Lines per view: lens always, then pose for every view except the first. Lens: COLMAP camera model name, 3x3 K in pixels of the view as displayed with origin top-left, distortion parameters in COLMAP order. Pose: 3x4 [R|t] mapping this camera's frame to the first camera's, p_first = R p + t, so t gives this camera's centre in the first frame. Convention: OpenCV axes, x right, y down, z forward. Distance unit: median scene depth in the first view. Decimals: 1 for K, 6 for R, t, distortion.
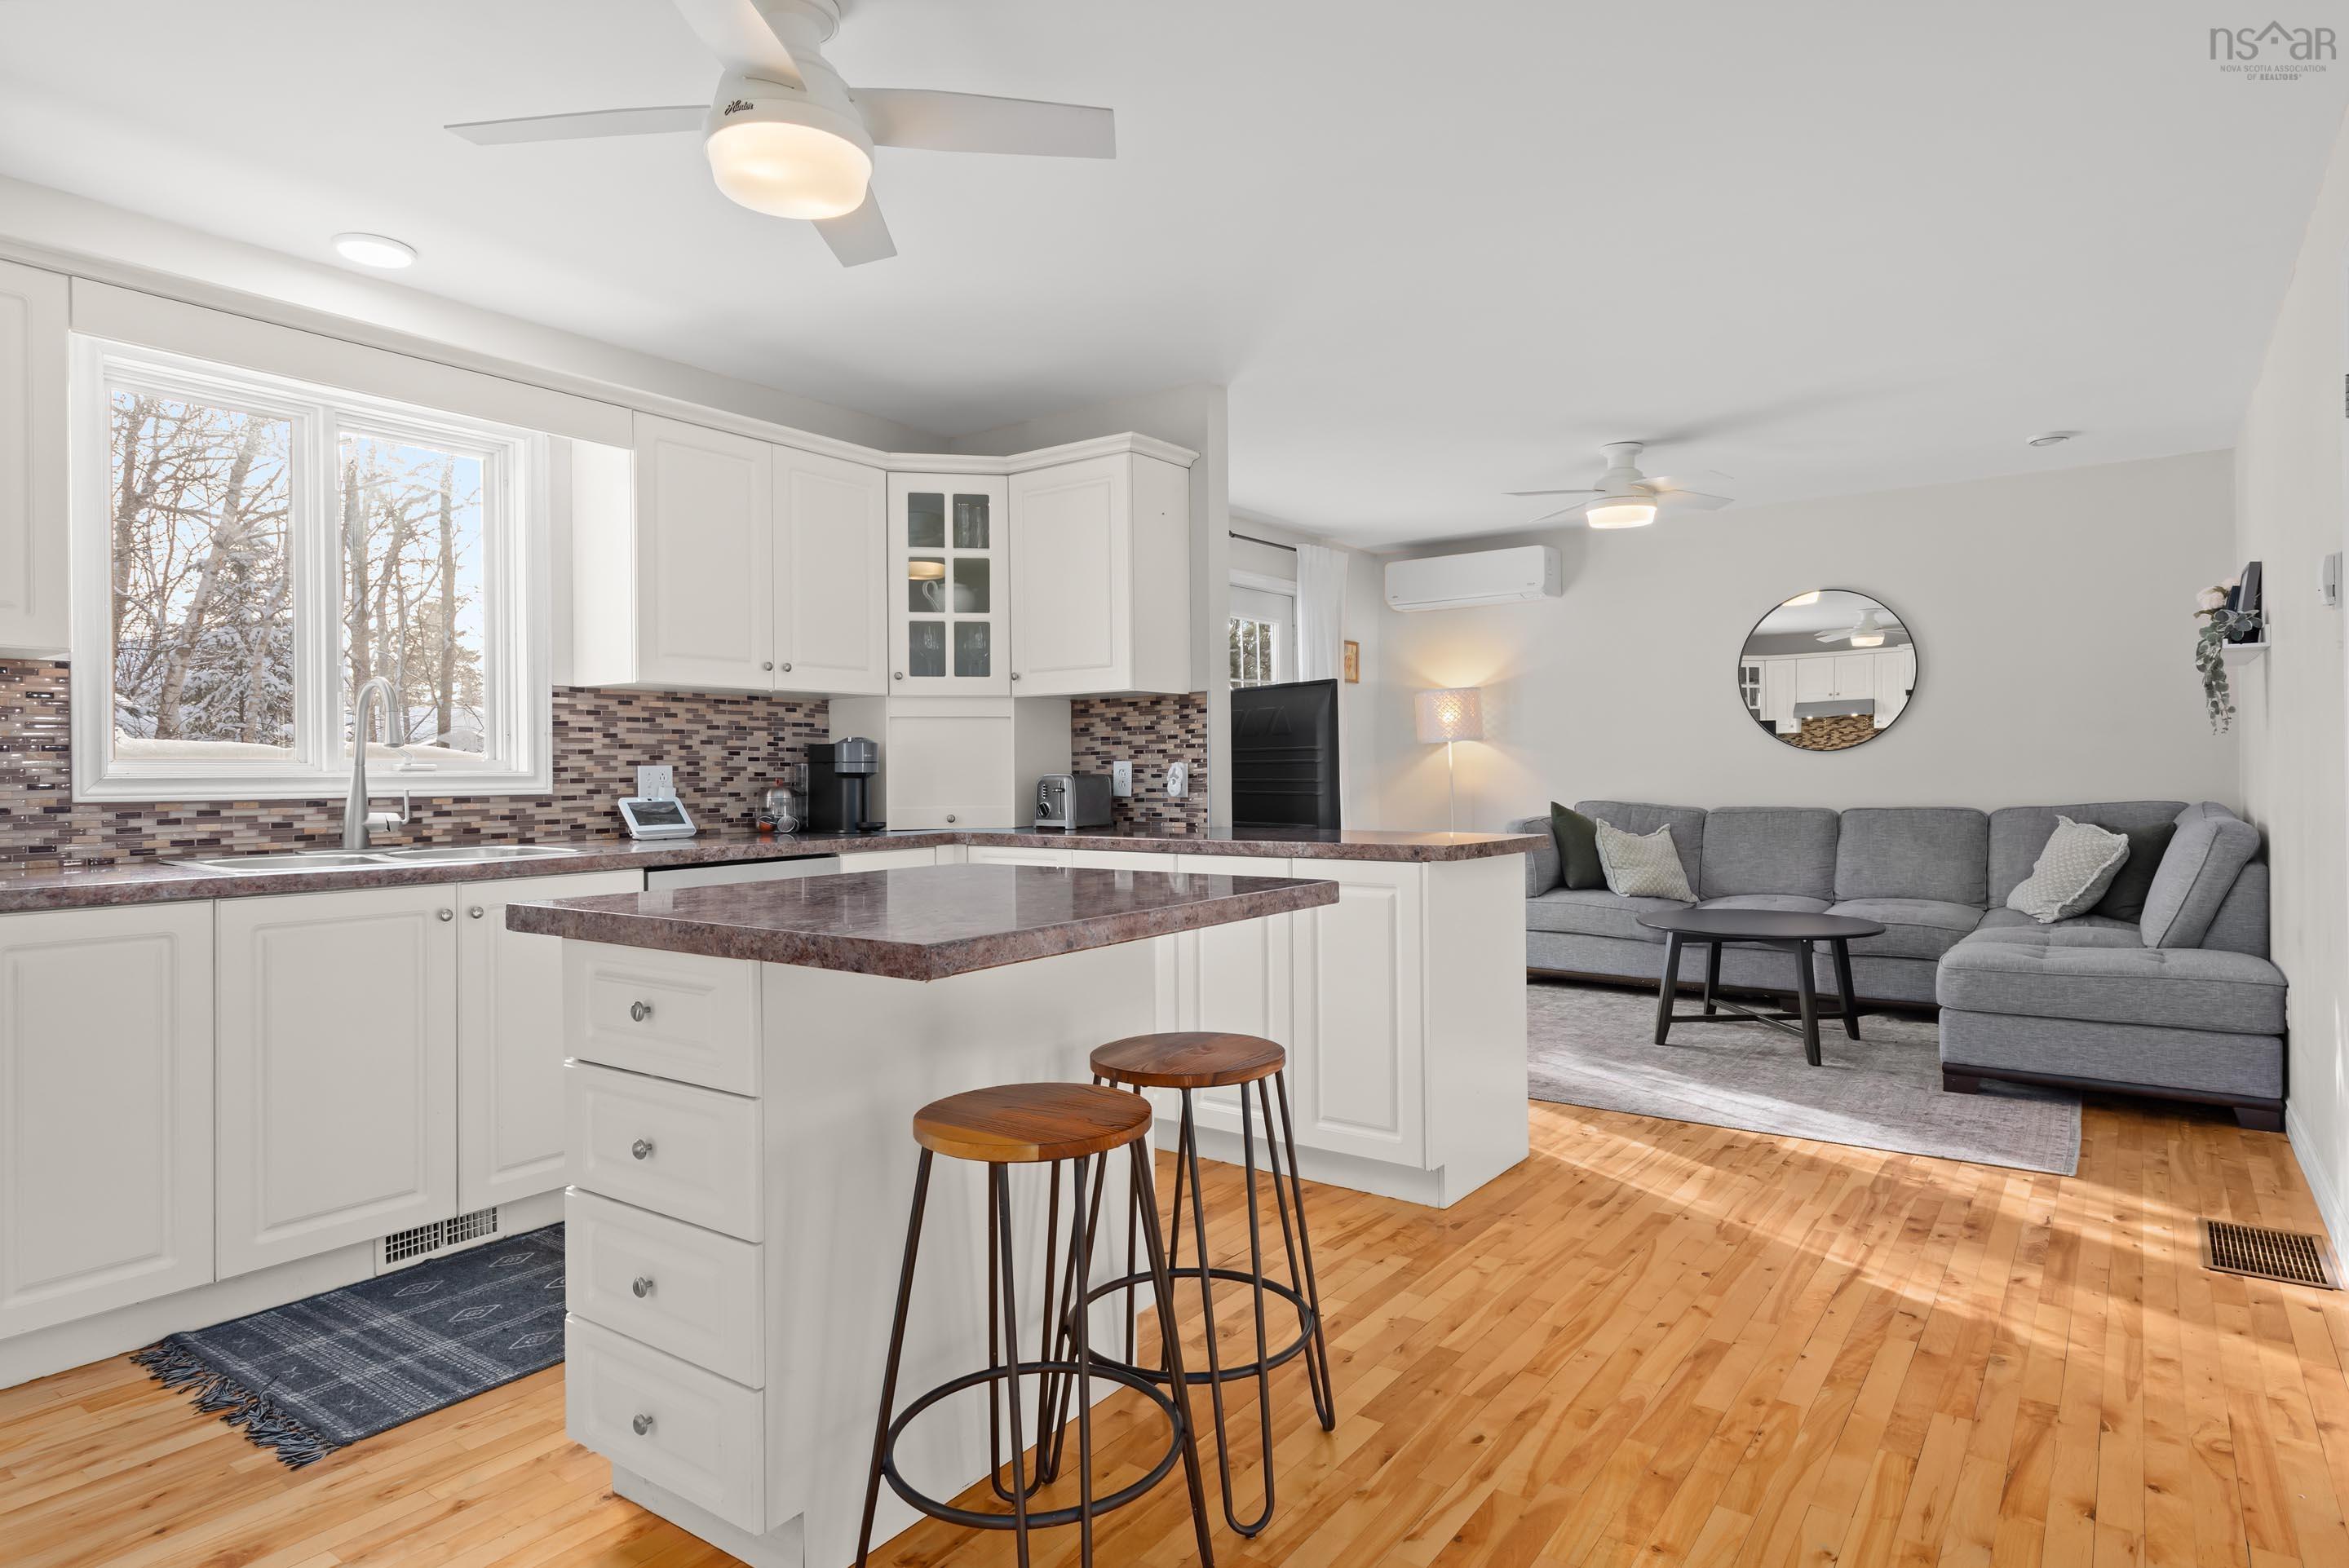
lens RADIAL K [[1276.0, 0, 1174.5], [0, 1276.0, 784.0], [0, 0, 1]] dist [-0.004686, -0.000242]
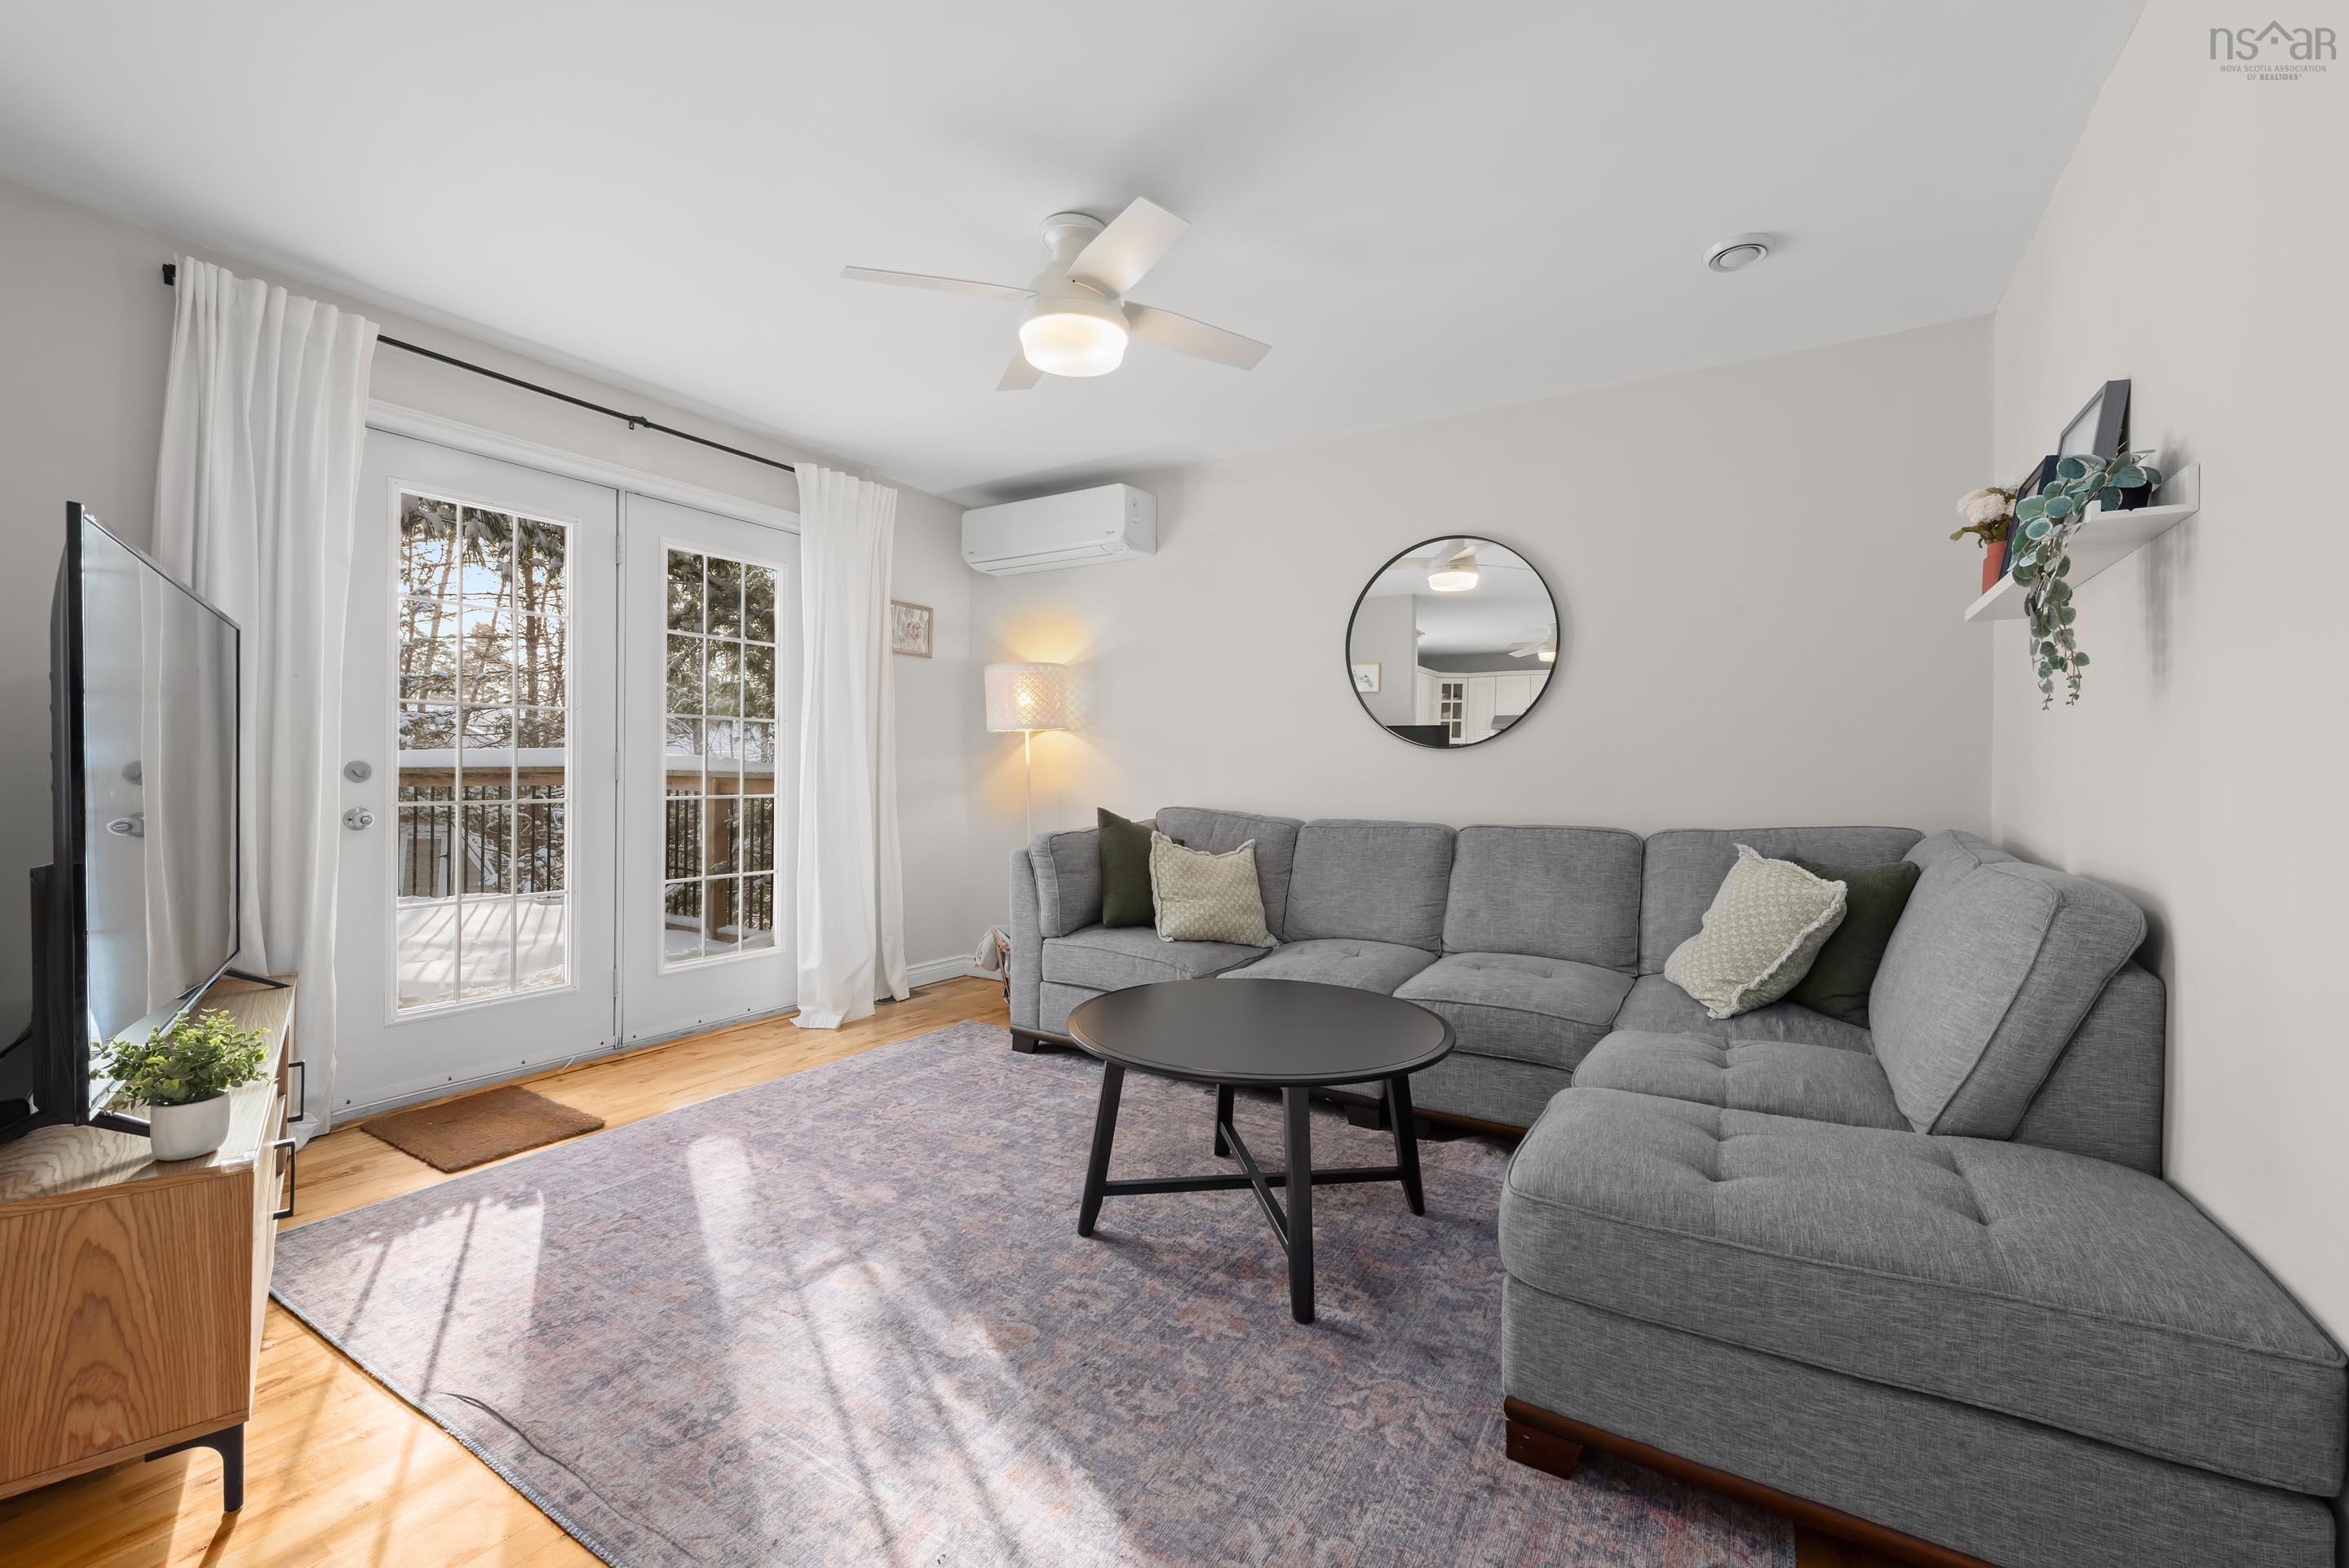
lens RADIAL K [[965.2, 0, 1174.5], [0, 965.2, 784.0], [0, 0, 1]] dist [0.001514, -0.000186]
pose [[0.995713, 0.021018, 0.090082, 0.345605], [-0.021075, 0.999778, -0.000322, -0.001140], [-0.090069, -0.001578, 0.995934, 0.511324]]
